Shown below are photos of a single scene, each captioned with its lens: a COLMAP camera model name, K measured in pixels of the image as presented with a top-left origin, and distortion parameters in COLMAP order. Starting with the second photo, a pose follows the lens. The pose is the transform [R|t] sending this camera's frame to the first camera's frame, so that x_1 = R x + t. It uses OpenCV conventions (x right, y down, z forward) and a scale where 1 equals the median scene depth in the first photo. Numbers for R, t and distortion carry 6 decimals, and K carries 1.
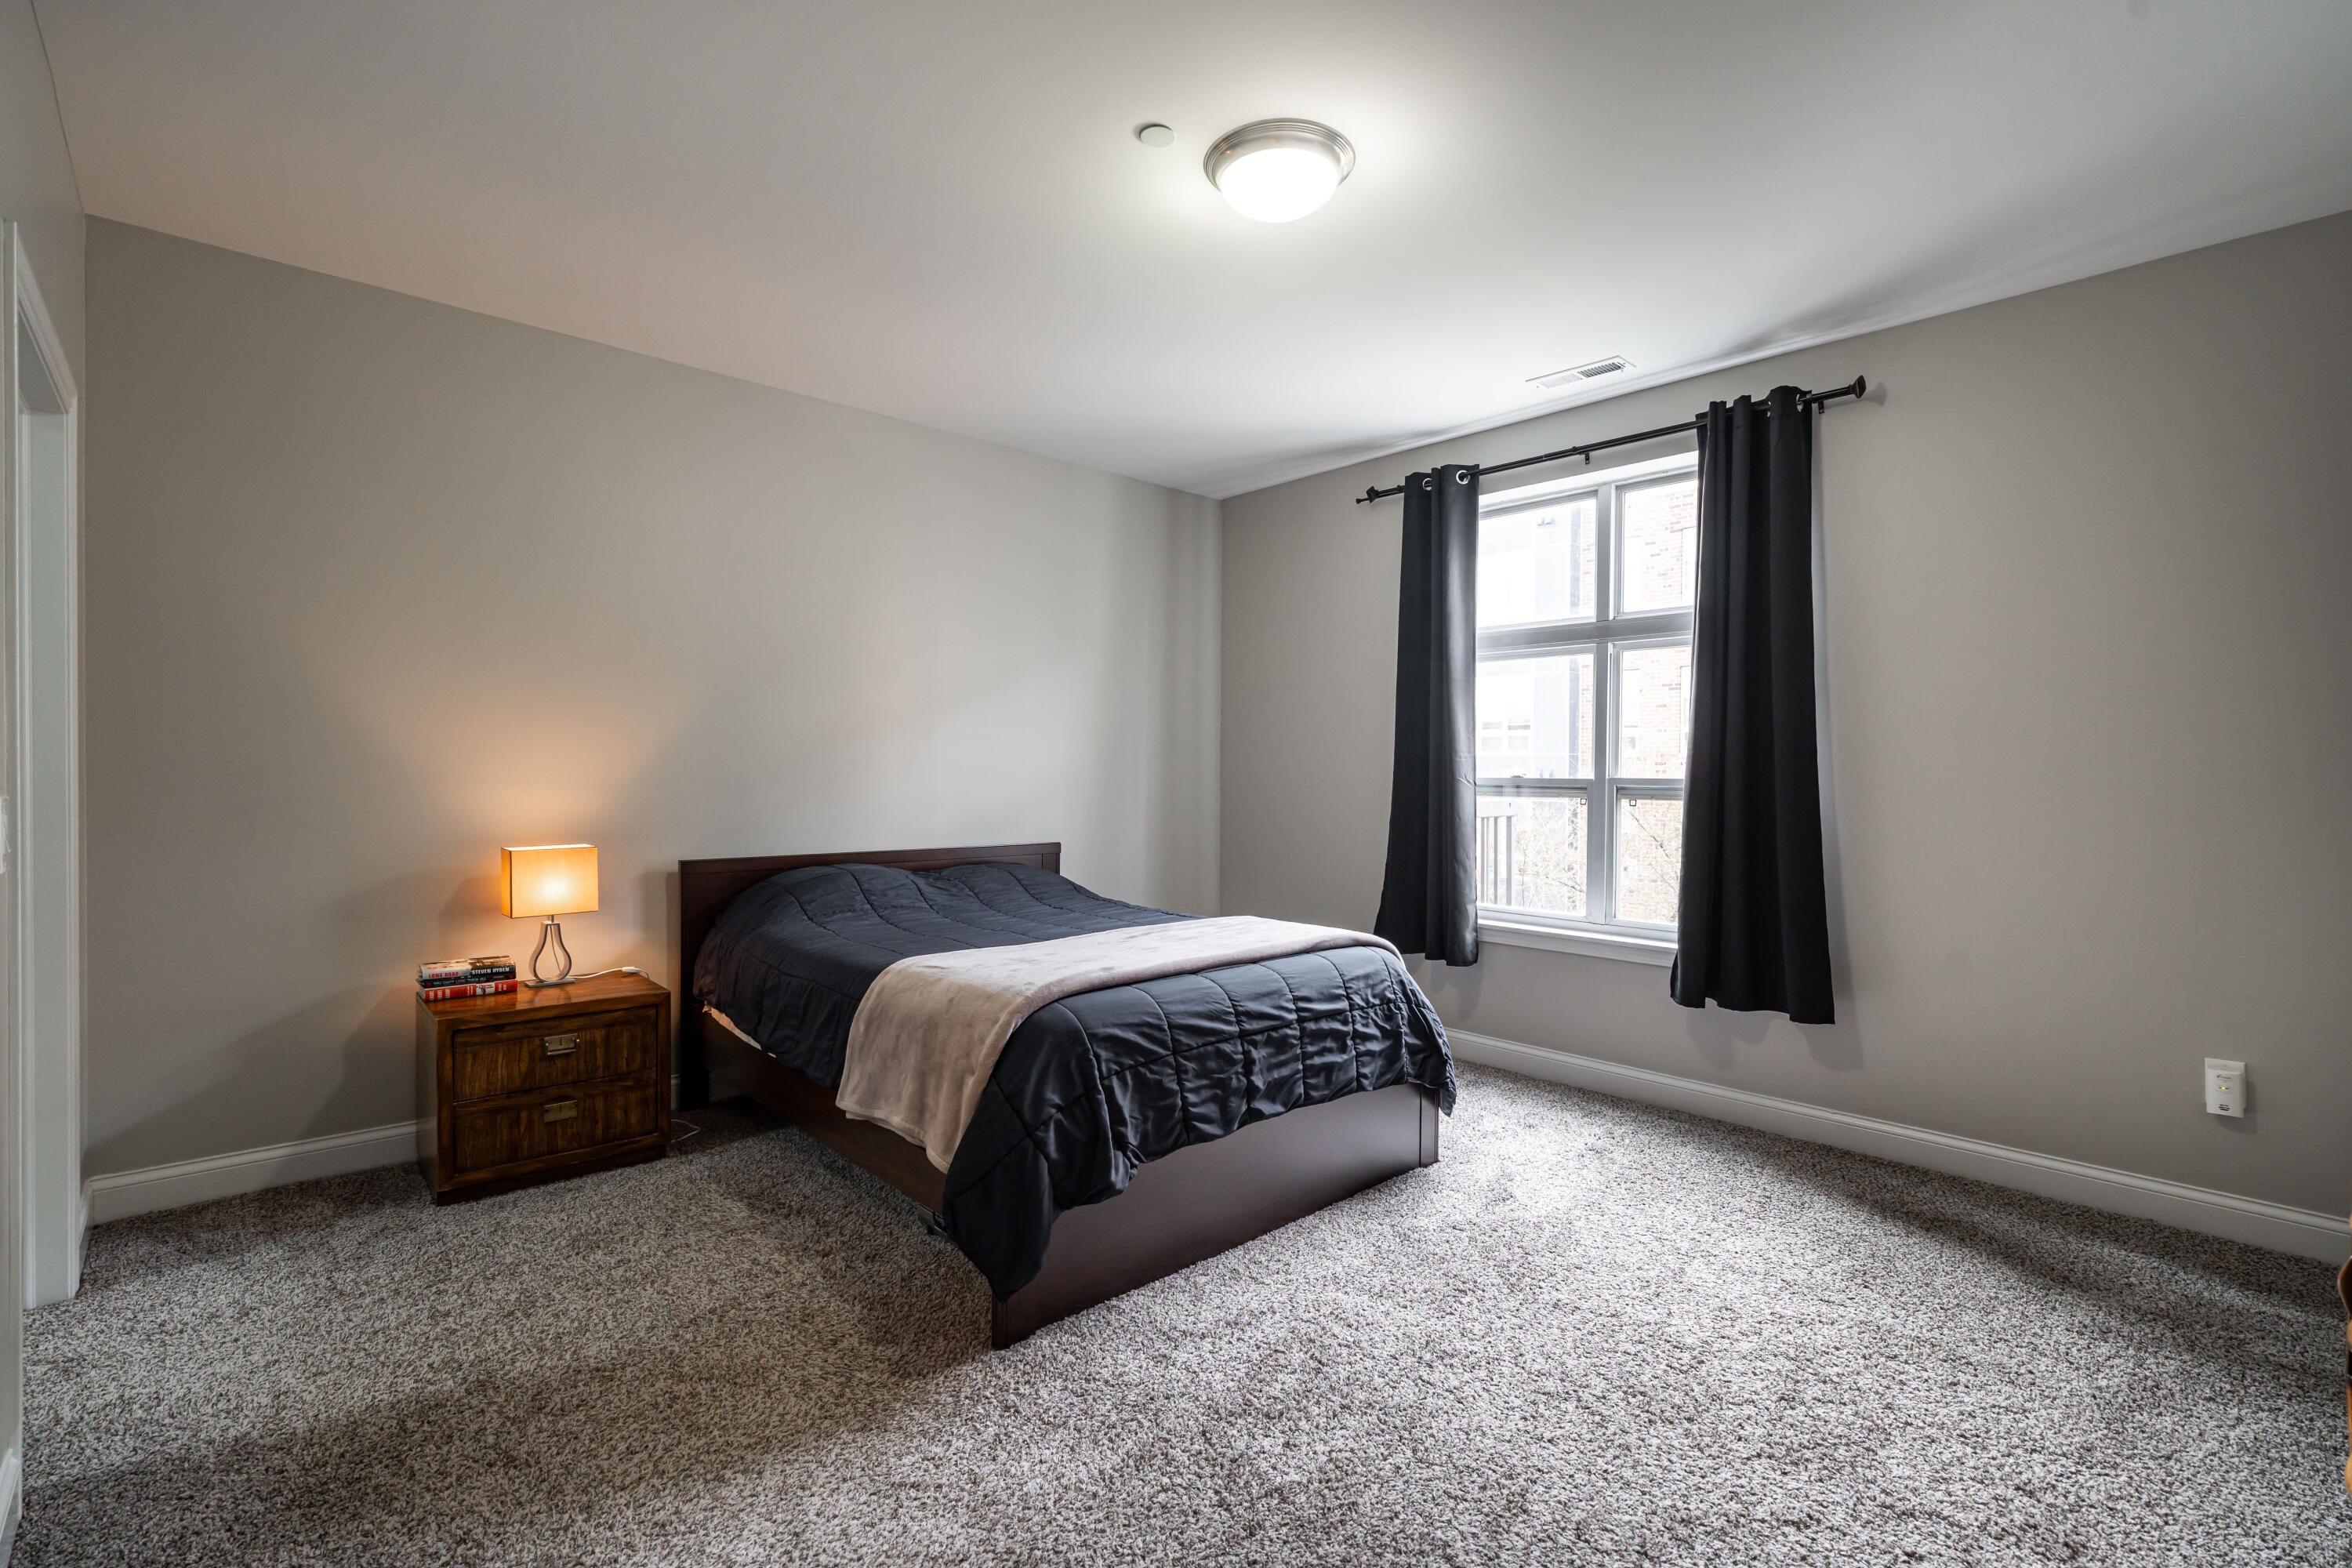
lens RADIAL K [[1061.1, 0, 1170.0], [0, 1061.1, 772.6], [0, 0, 1]] dist [-0.003784, 0.001204]
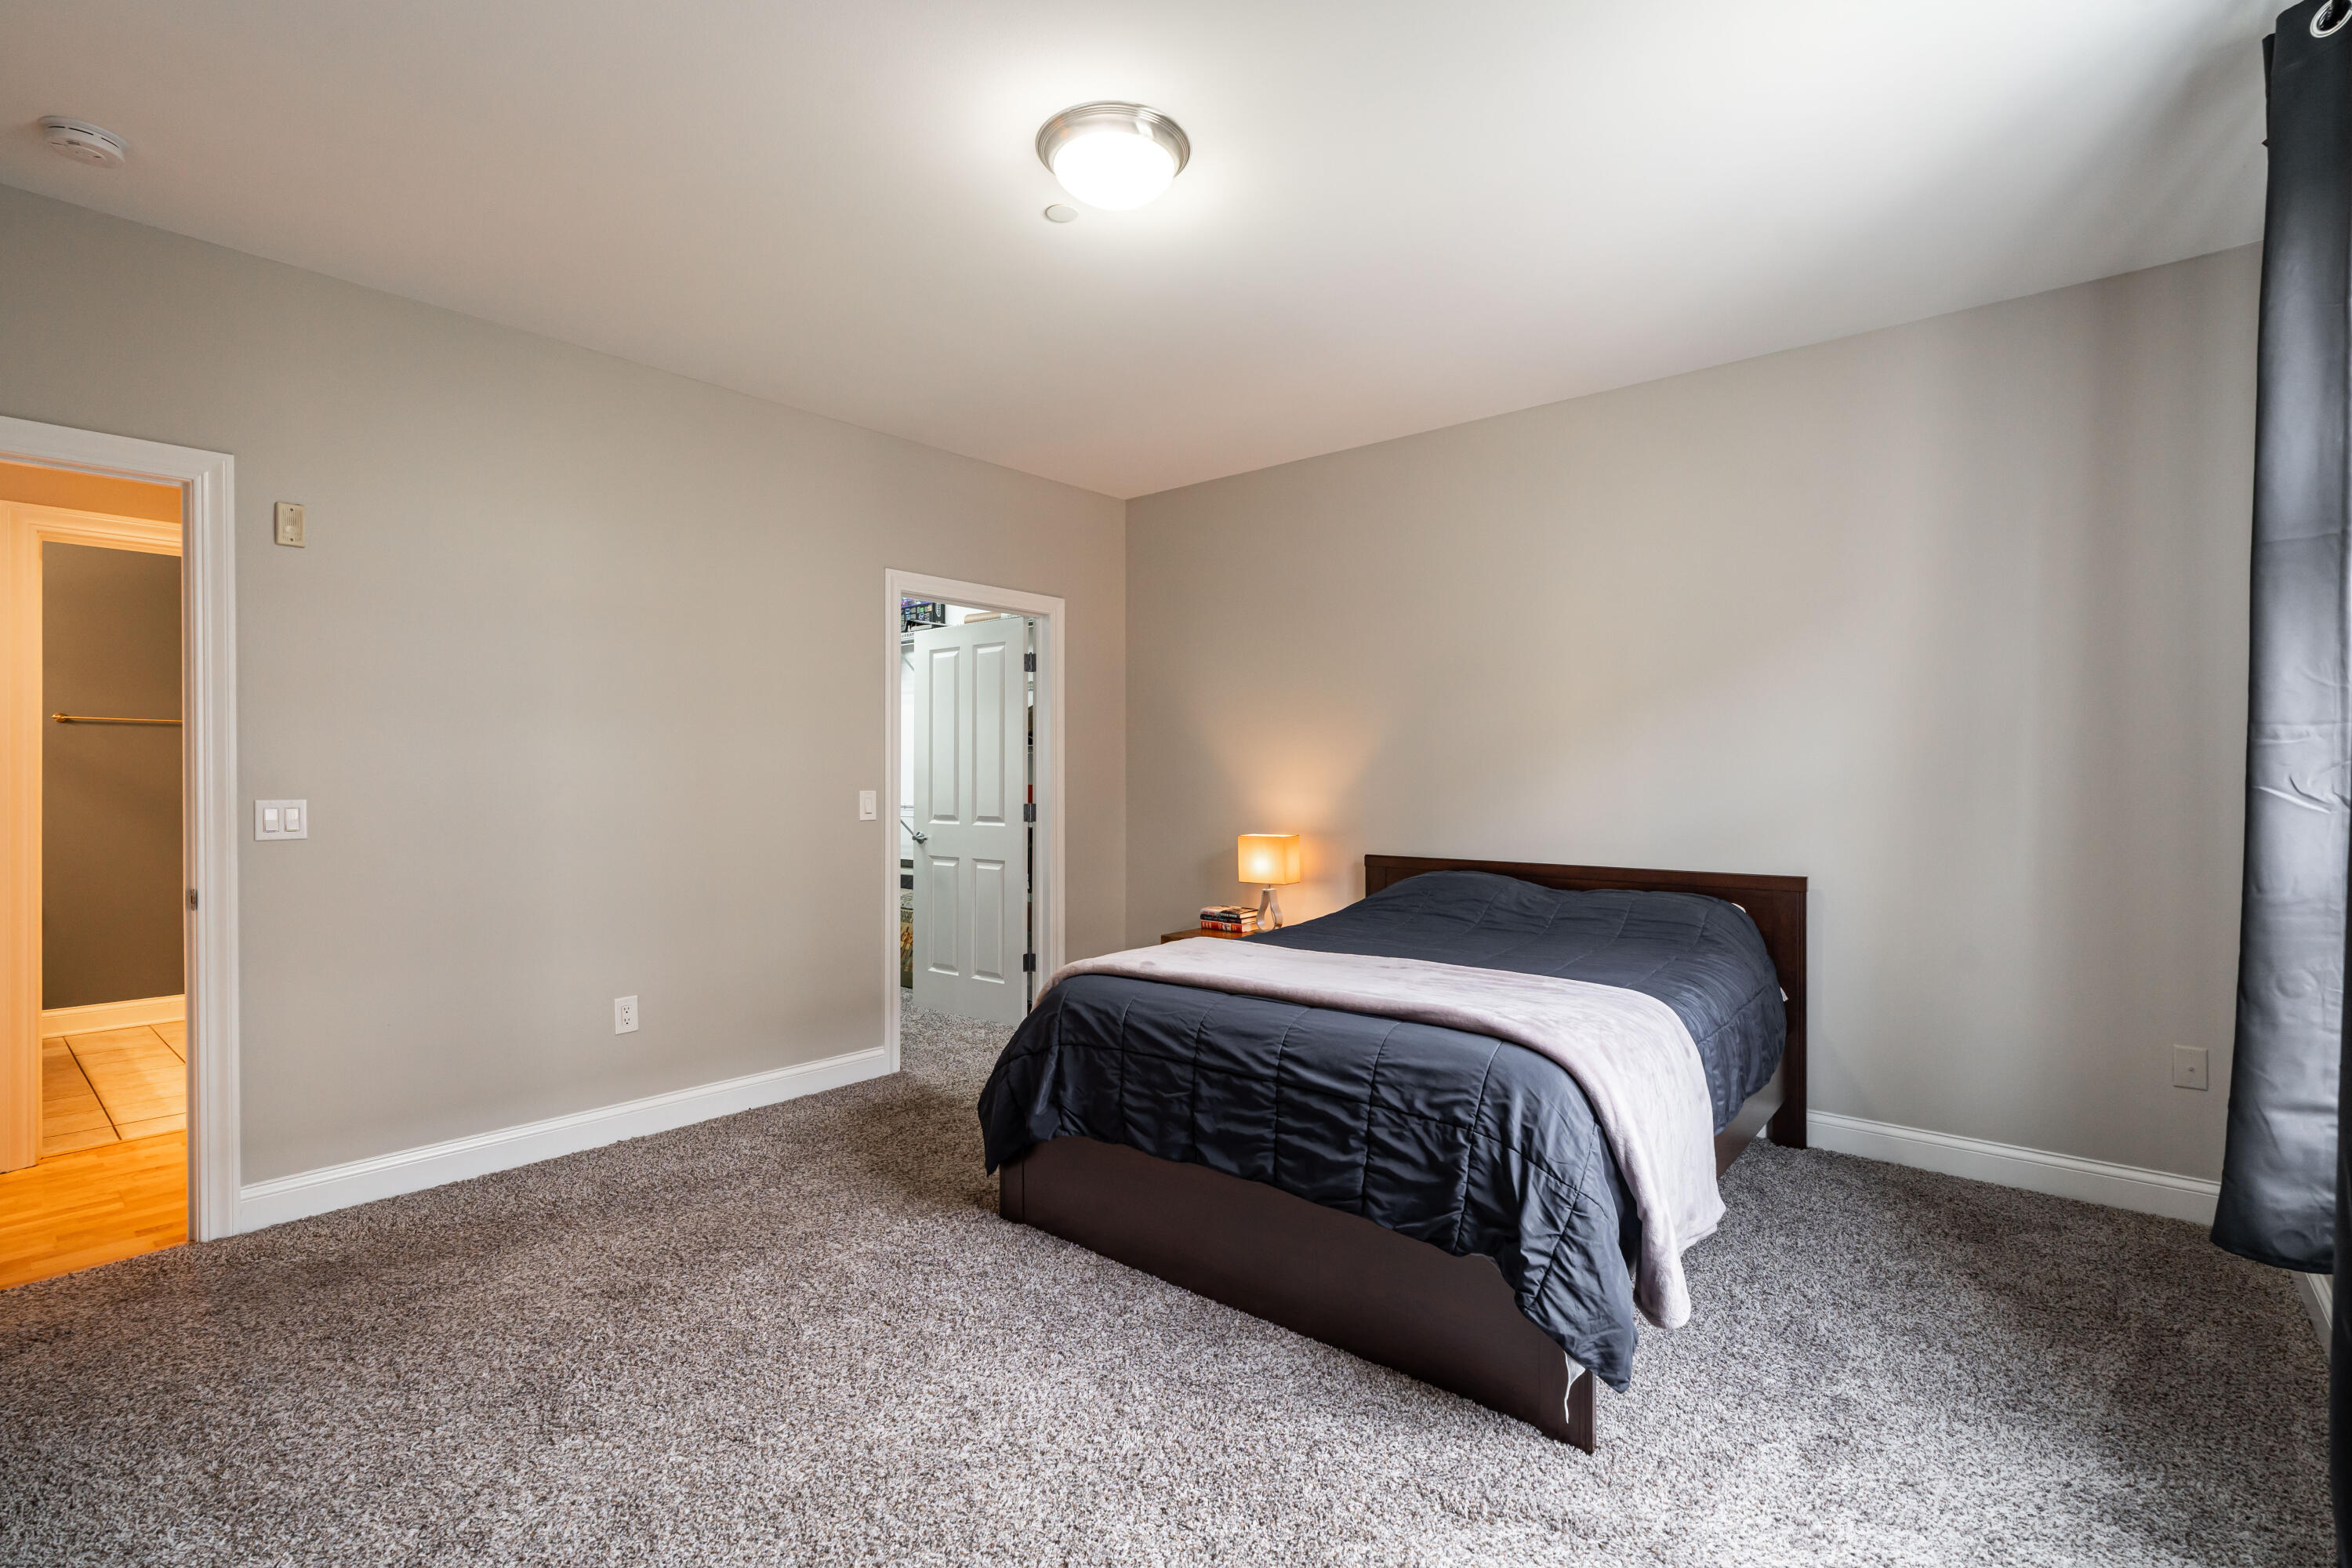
lens RADIAL K [[1061.1, 0, 1170.0], [0, 1061.1, 772.6], [0, 0, 1]] dist [-0.003784, 0.001204]
pose [[0.137758, -0.011669, -0.990397, 0.921796], [-0.003405, 0.999919, -0.012255, 0.006400], [0.990460, 0.005061, 0.137707, 0.803213]]
